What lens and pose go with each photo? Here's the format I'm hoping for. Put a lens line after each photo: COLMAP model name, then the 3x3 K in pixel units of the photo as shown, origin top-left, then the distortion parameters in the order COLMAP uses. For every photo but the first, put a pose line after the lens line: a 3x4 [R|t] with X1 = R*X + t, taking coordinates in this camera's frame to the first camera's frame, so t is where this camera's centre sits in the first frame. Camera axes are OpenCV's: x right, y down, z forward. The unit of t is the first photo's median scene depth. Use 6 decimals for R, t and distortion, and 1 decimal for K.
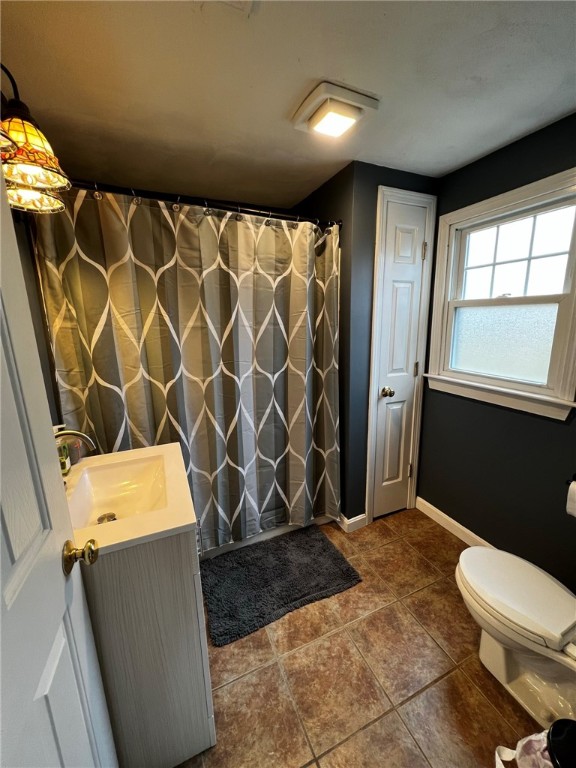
lens RADIAL K [[306.2, 0, 292.8], [0, 306.2, 383.8], [0, 0, 1]] dist [-0.001899, 0.000405]
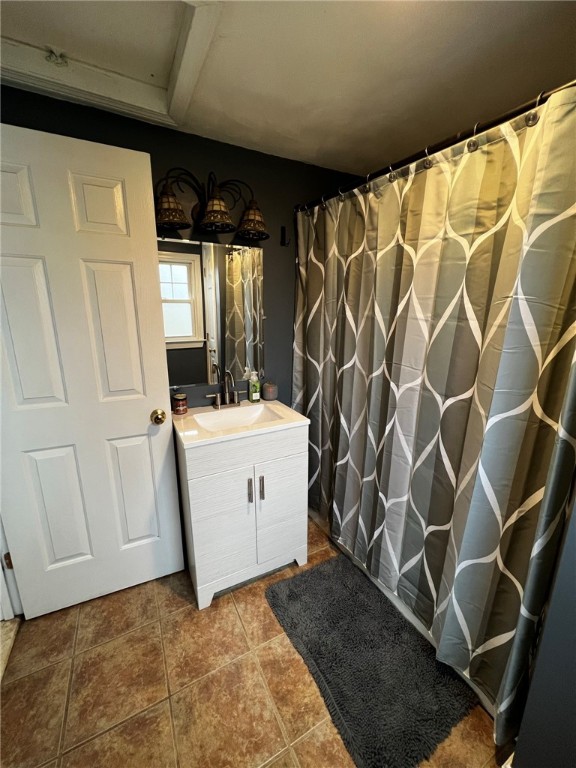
lens RADIAL K [[306.2, 0, 289.2], [0, 306.2, 383.8], [0, 0, 1]] dist [-0.001899, 0.000405]
pose [[0.071176, 0.249687, -0.965707, 0.589285], [-0.220324, 0.948184, 0.228918, -0.151096], [0.972826, 0.196475, 0.122500, 0.686979]]
